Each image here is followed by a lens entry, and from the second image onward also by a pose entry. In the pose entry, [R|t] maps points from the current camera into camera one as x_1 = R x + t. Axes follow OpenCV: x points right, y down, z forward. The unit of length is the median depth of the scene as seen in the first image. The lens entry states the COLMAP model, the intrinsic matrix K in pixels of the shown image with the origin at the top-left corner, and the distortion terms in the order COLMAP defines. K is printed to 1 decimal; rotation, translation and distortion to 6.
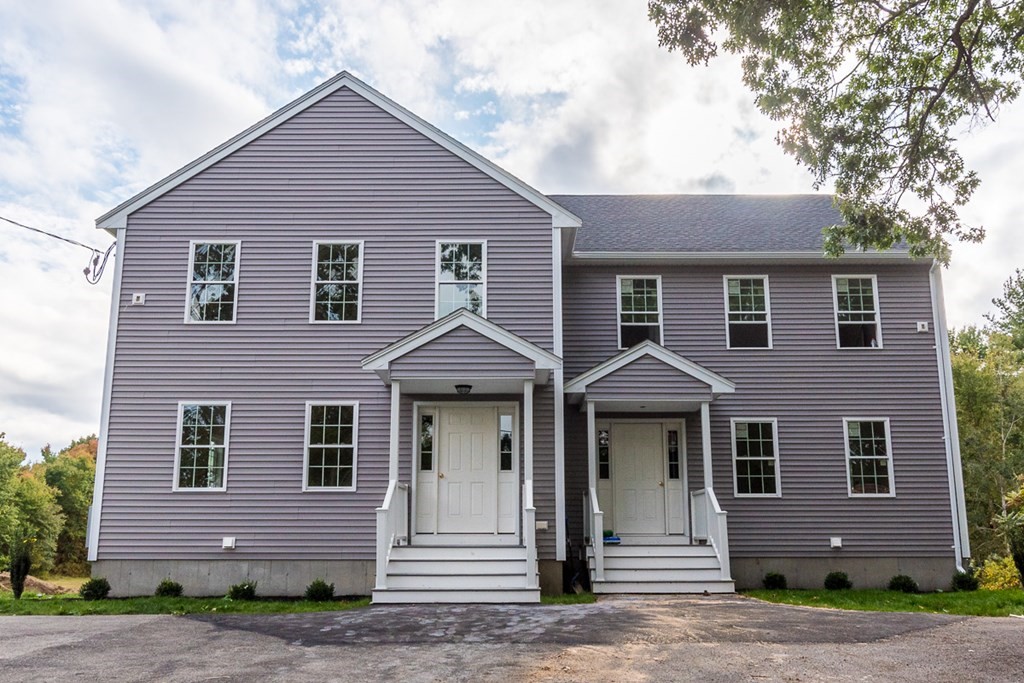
lens RADIAL K [[709.6, 0, 512.0], [0, 709.6, 341.5], [0, 0, 1]] dist [0.002798, -0.041808]
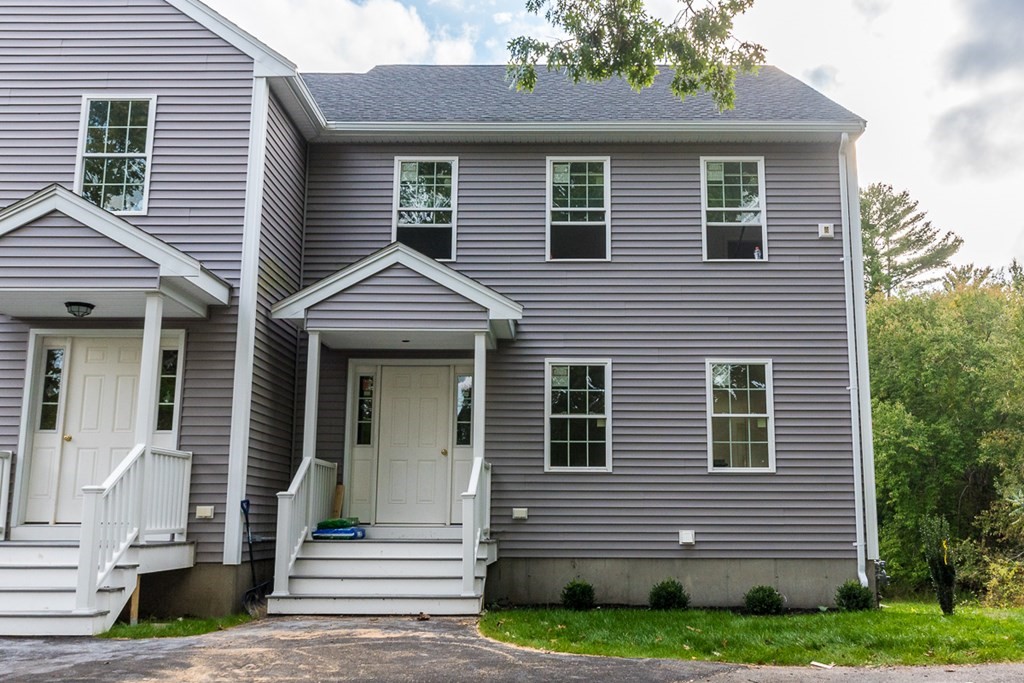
lens RADIAL K [[883.0, 0, 512.7], [0, 883.0, 284.0], [0, 0, 1]] dist [0.001411, -0.049955]
pose [[0.999877, 0.002390, 0.015497, 0.264682], [-0.002354, 0.999994, -0.002339, 0.036665], [-0.015503, 0.002302, 0.999877, 0.132207]]
